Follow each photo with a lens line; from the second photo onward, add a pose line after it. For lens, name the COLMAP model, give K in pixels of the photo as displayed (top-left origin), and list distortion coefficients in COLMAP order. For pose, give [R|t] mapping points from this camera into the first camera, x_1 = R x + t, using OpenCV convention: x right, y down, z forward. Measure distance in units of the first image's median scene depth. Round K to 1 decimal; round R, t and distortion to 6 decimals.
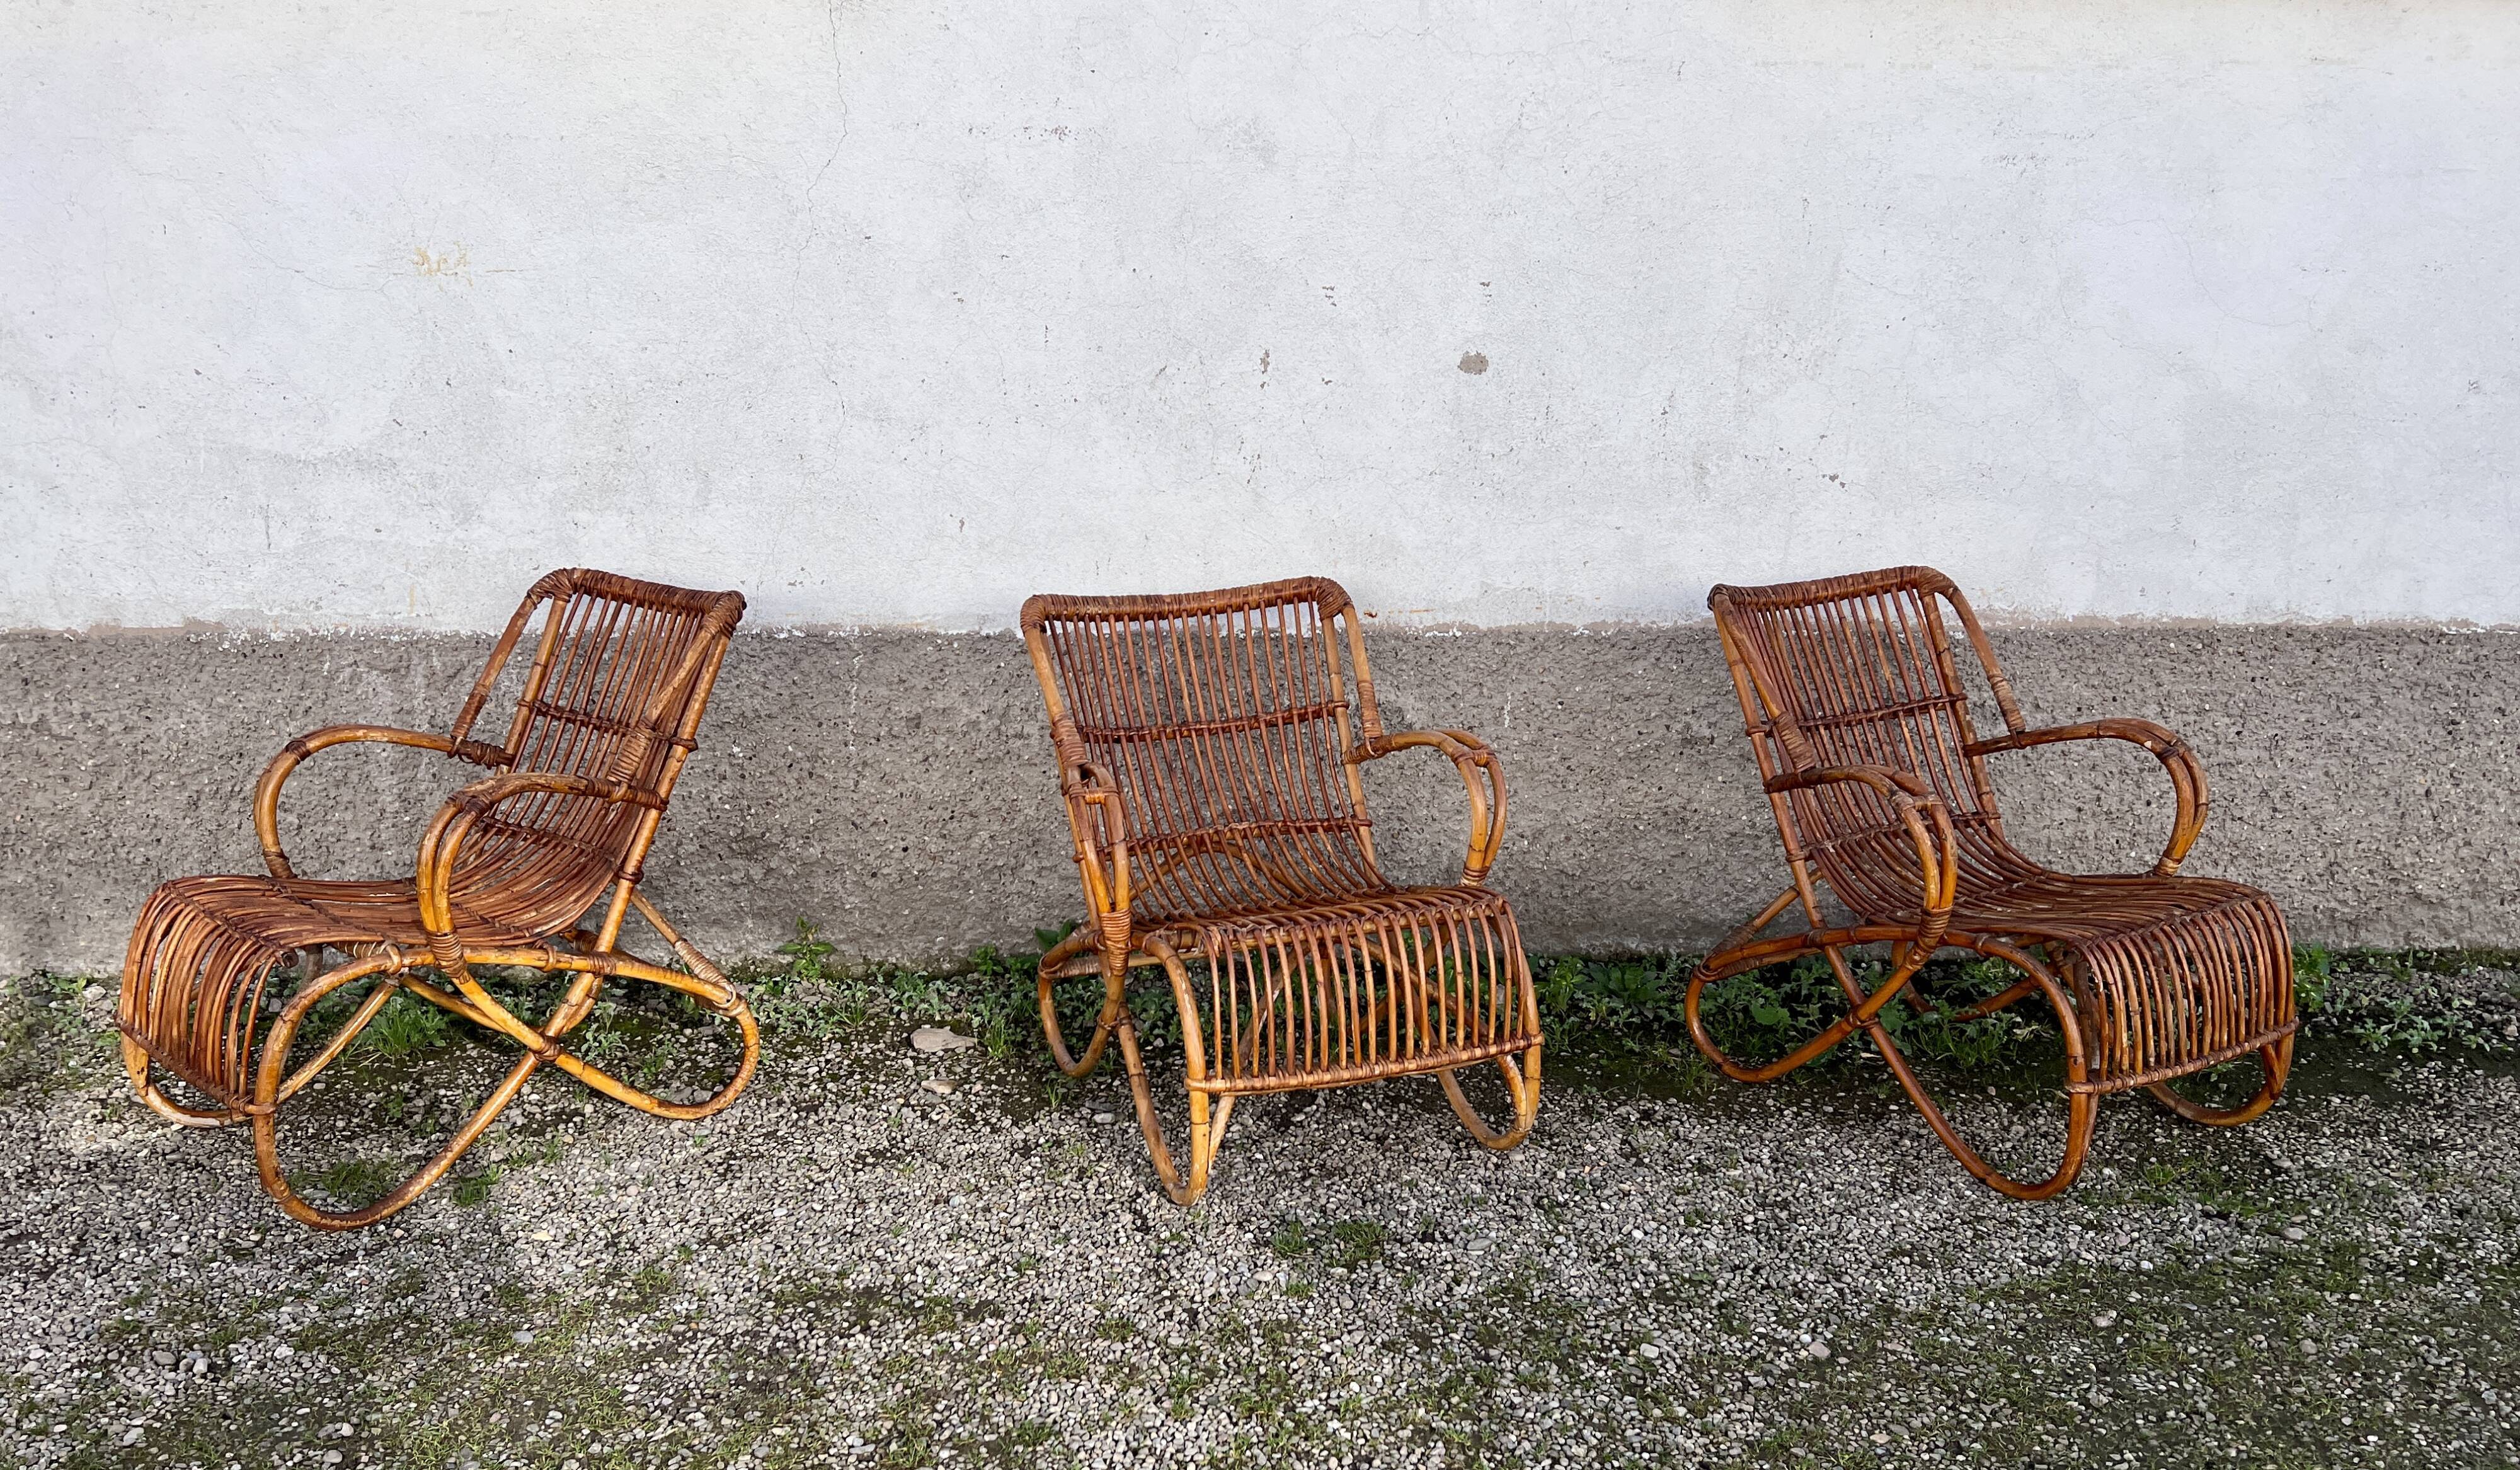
lens RADIAL K [[1897.3, 0, 1224.9], [0, 1897.3, 741.7], [0, 0, 1]] dist [0.059563, -0.068805]
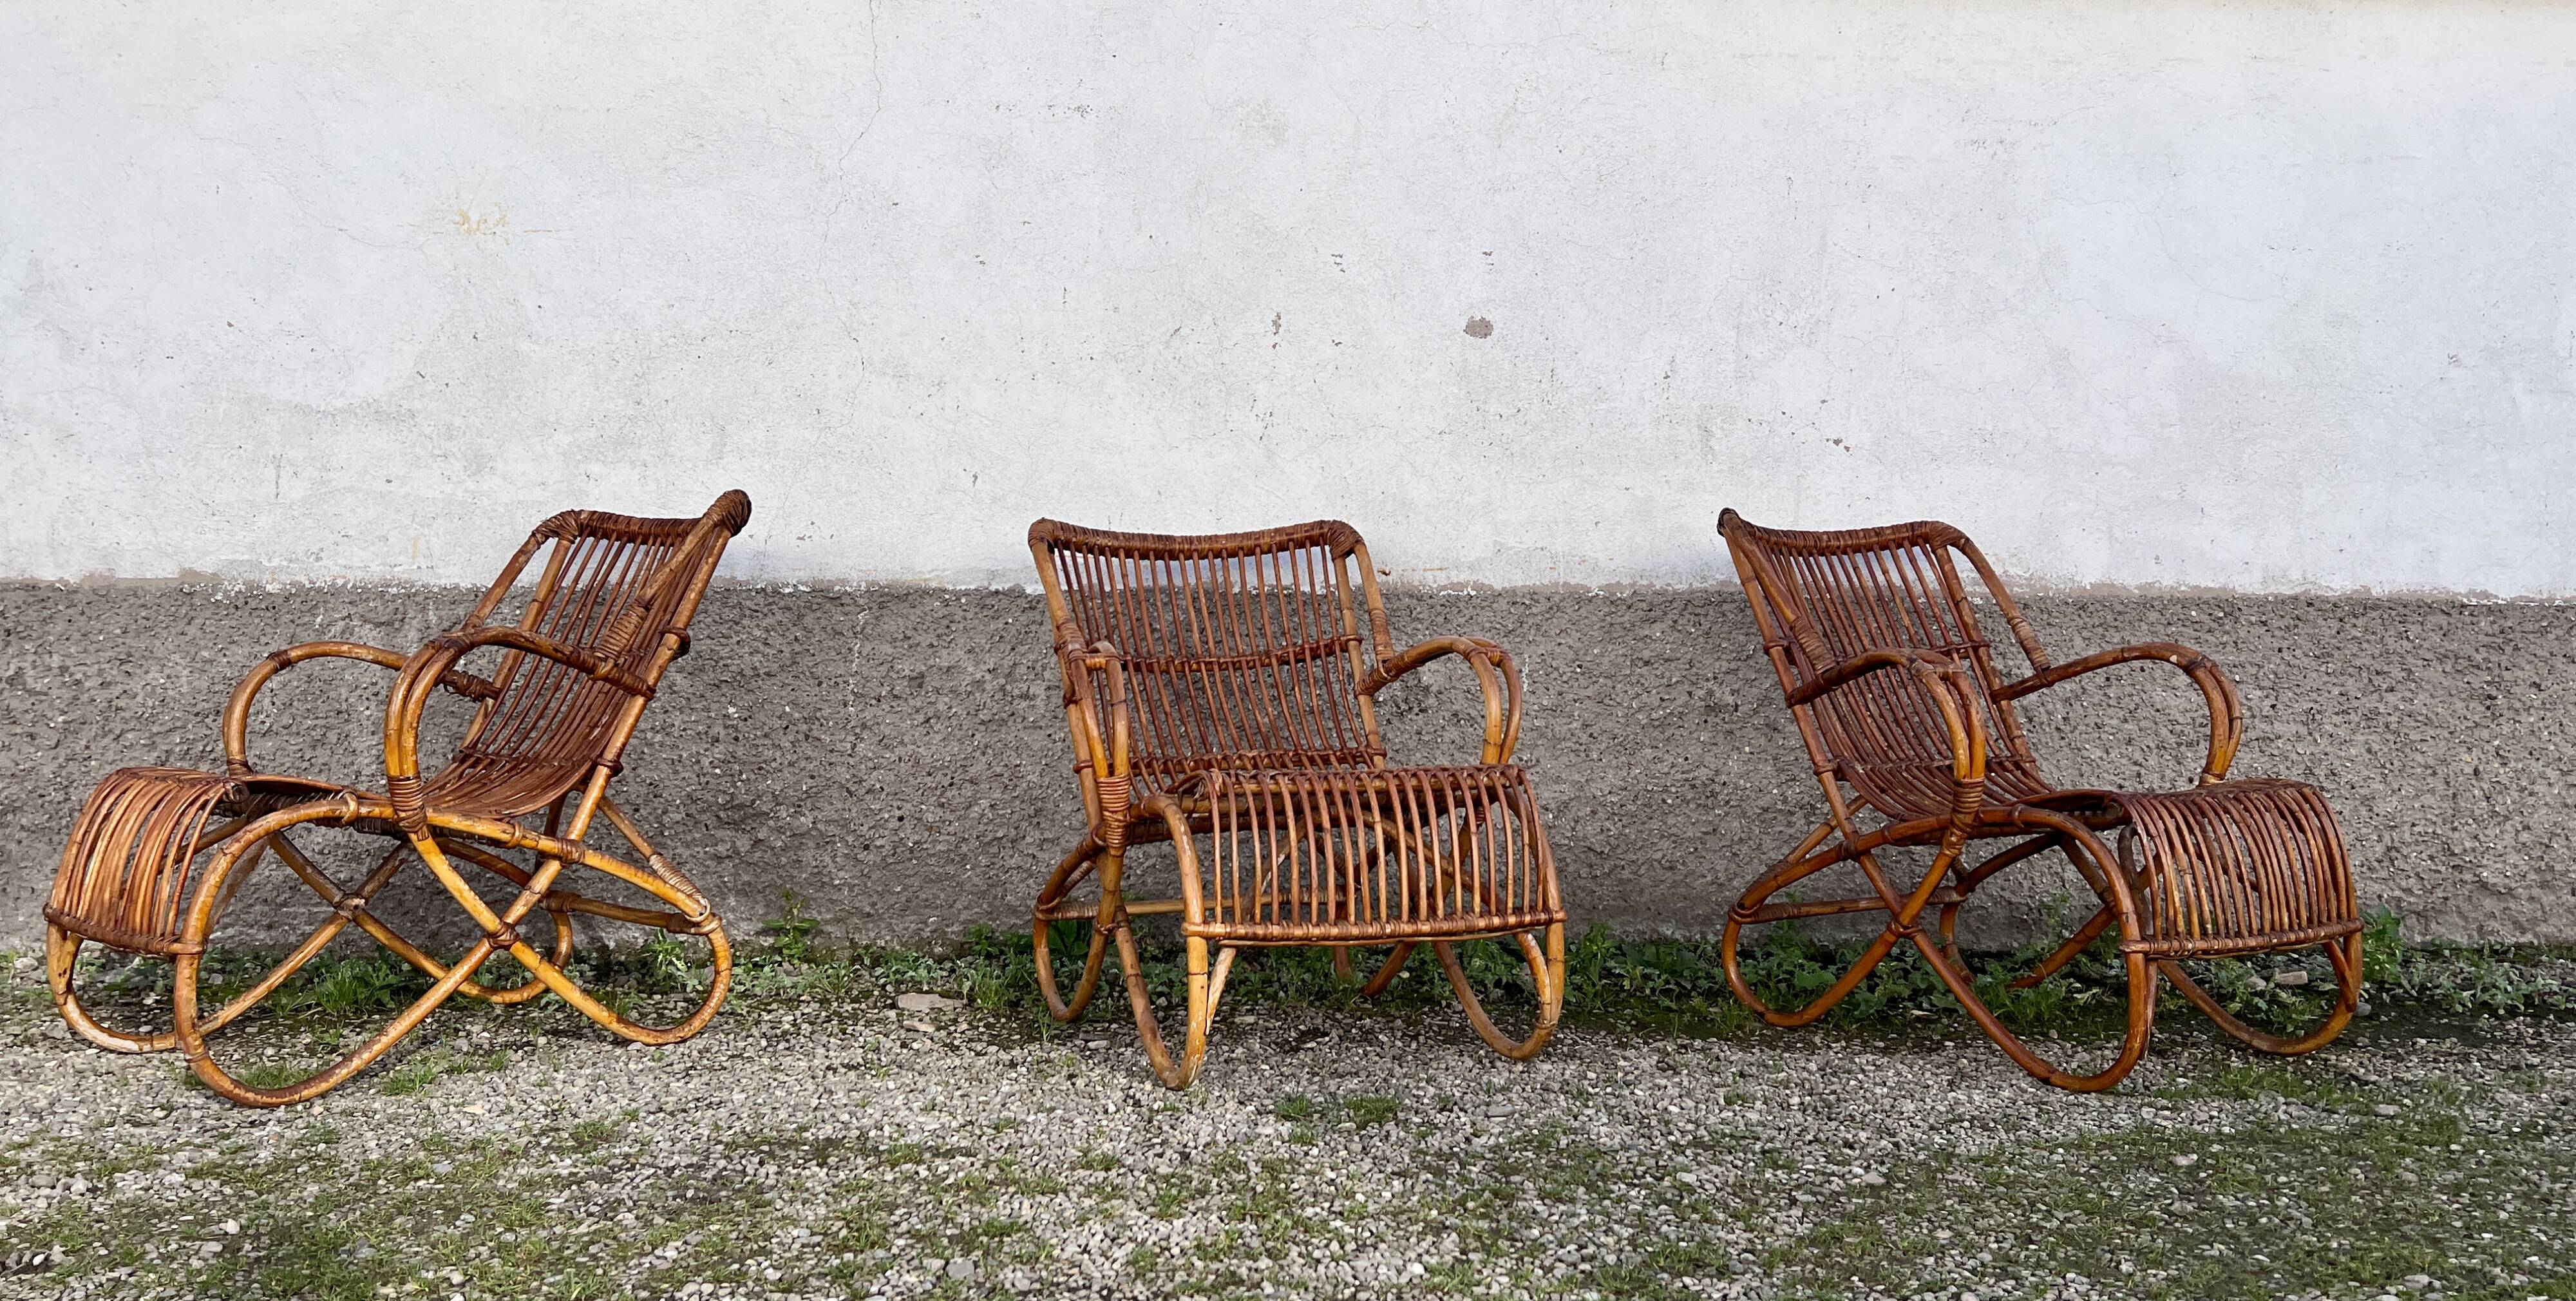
lens RADIAL K [[1932.4, 0, 1282.5], [0, 1932.4, 539.7], [0, 0, 1]] dist [0.070371, -0.086185]
pose [[0.999961, 0.000989, 0.008813, 0.015147], [0.001354, 0.965085, -0.261933, 0.187042], [-0.008764, 0.261935, 0.965046, 0.020318]]
